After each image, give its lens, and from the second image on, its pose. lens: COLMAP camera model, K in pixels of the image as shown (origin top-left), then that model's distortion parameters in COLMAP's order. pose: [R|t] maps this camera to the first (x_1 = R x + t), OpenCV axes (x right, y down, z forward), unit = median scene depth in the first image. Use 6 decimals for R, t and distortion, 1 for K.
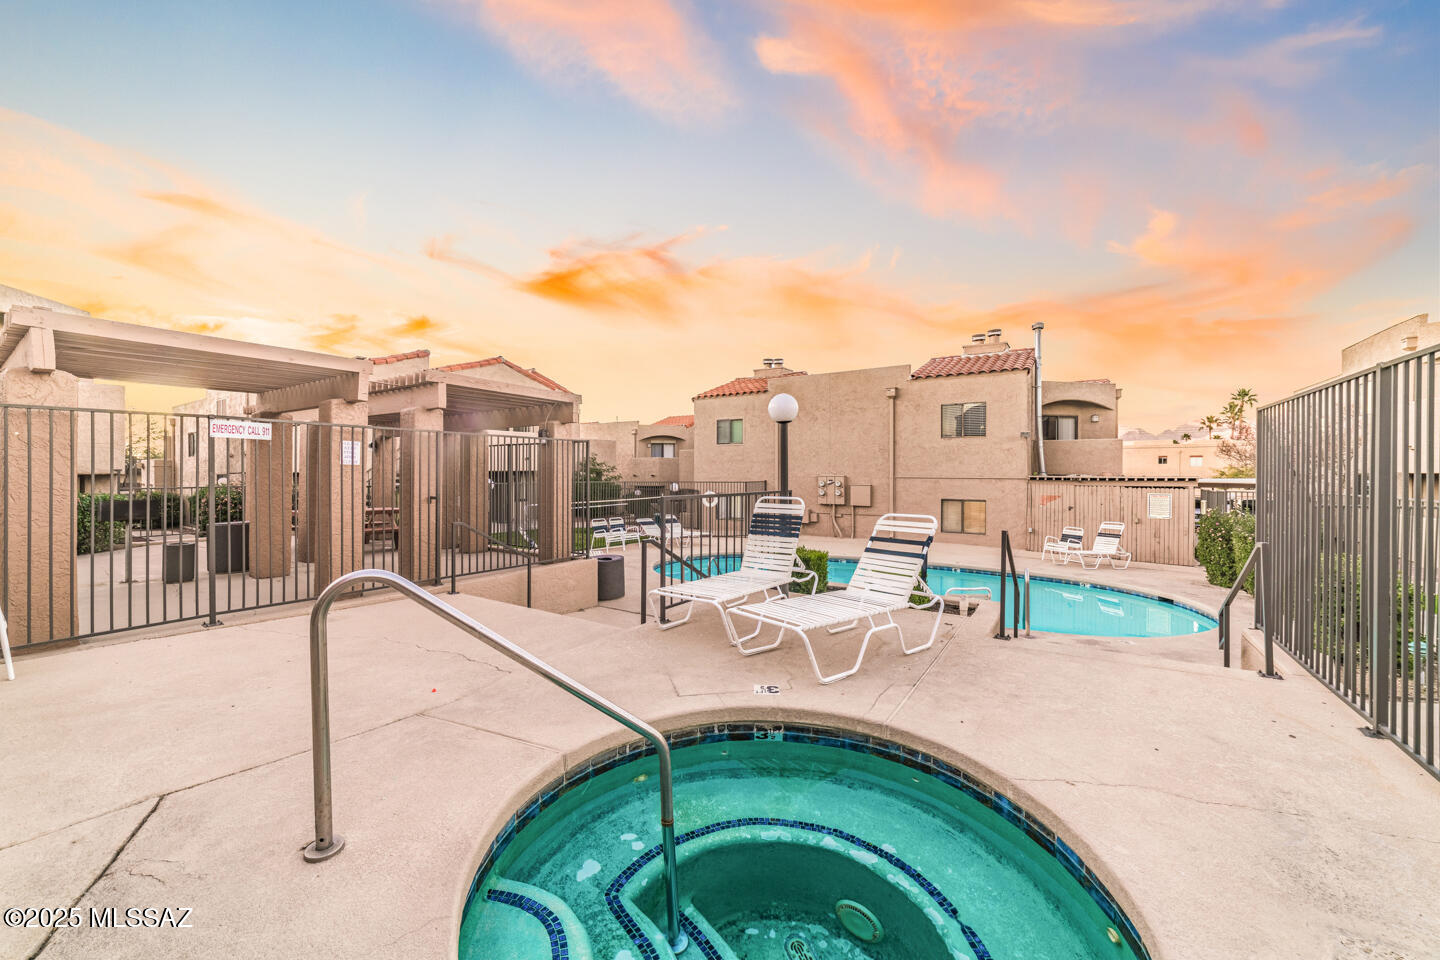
lens RADIAL K [[564.5, 0, 712.3], [0, 564.5, 472.8], [0, 0, 1]] dist [0.000872, 0.000267]
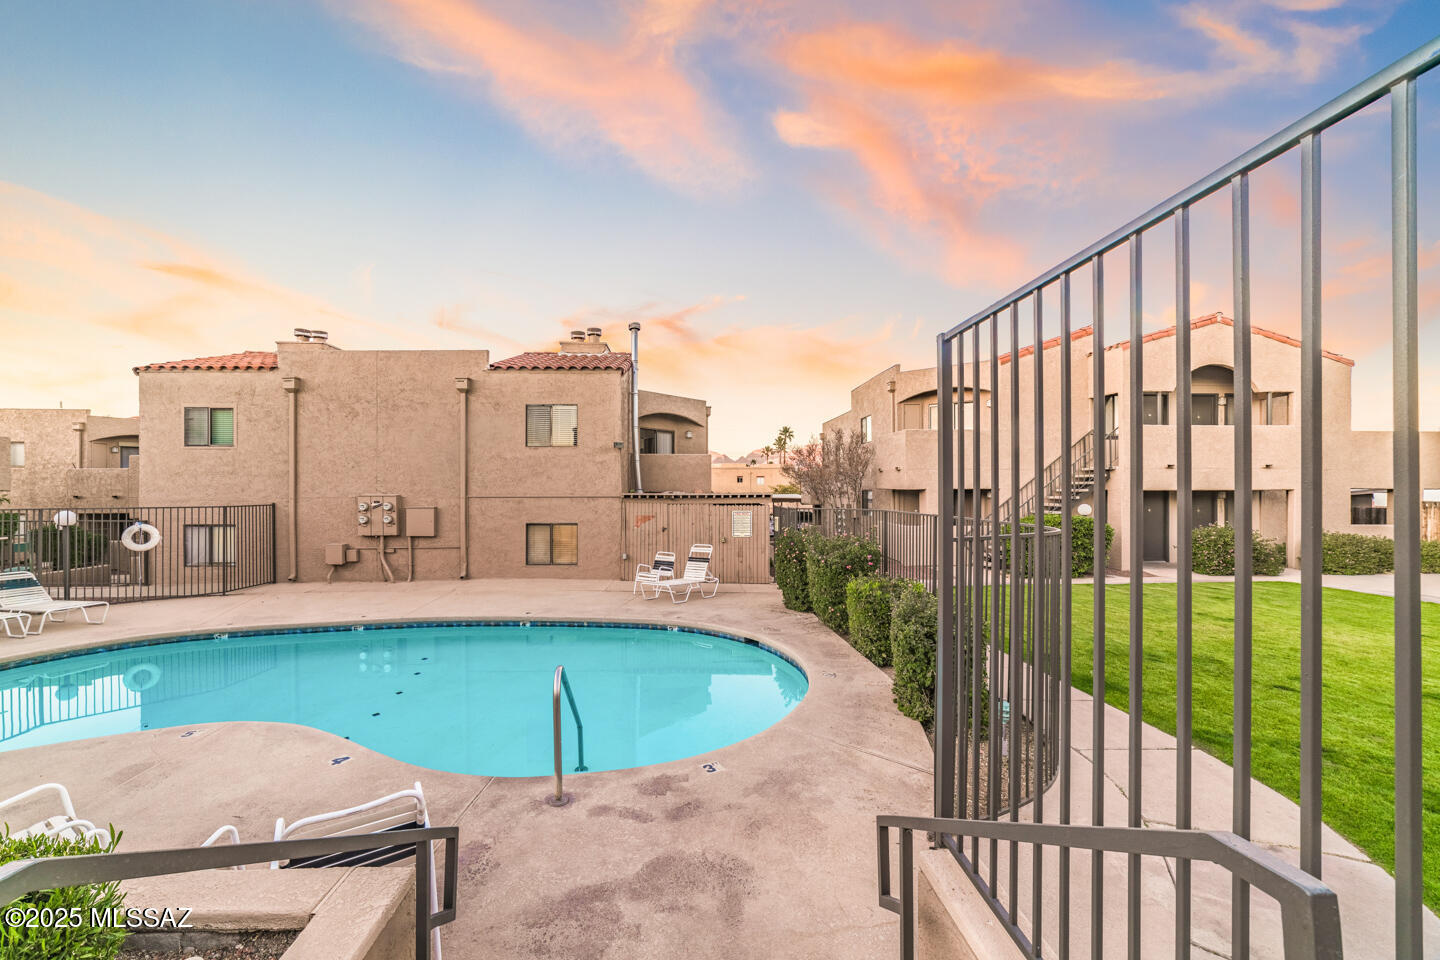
lens RADIAL K [[550.8, 0, 707.3], [0, 550.8, 485.2], [0, 0, 1]] dist [-0.011906, 0.000263]
pose [[0.816255, 0.001125, 0.577691, 0.170058], [0.004802, 0.999950, -0.008733, 0.000591], [-0.577672, 0.009903, 0.816209, 0.226561]]
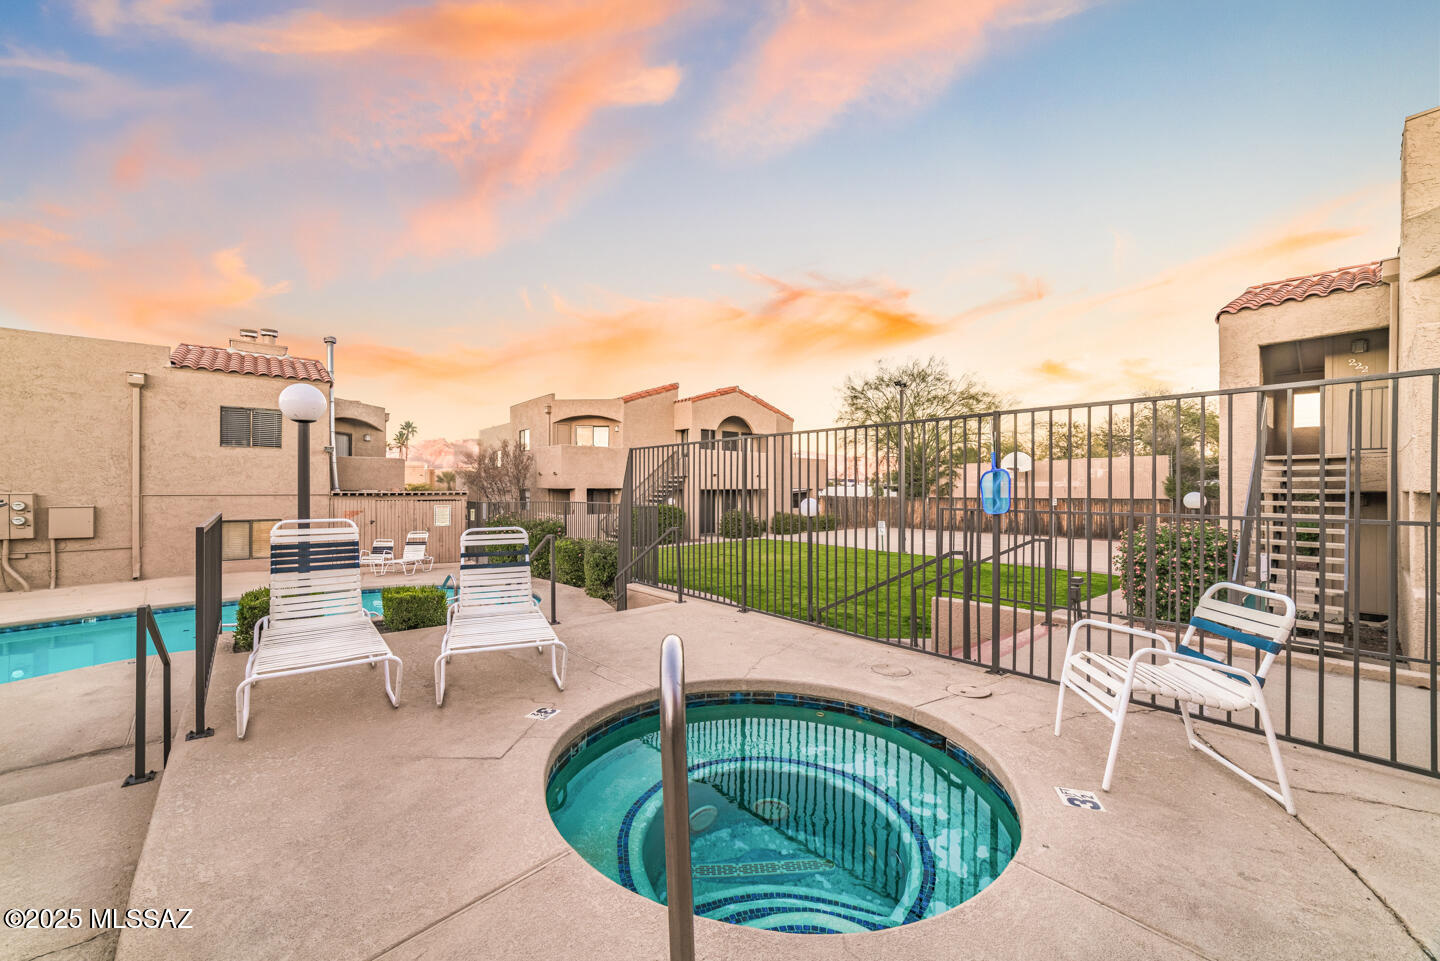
lens RADIAL K [[550.8, 0, 707.3], [0, 550.8, 485.7], [0, 0, 1]] dist [-0.011906, 0.000263]
pose [[0.289431, 0.003636, 0.957192, -0.149549], [0.001914, 0.999989, -0.004378, 0.000402], [-0.957197, 0.003100, 0.289421, 0.096630]]
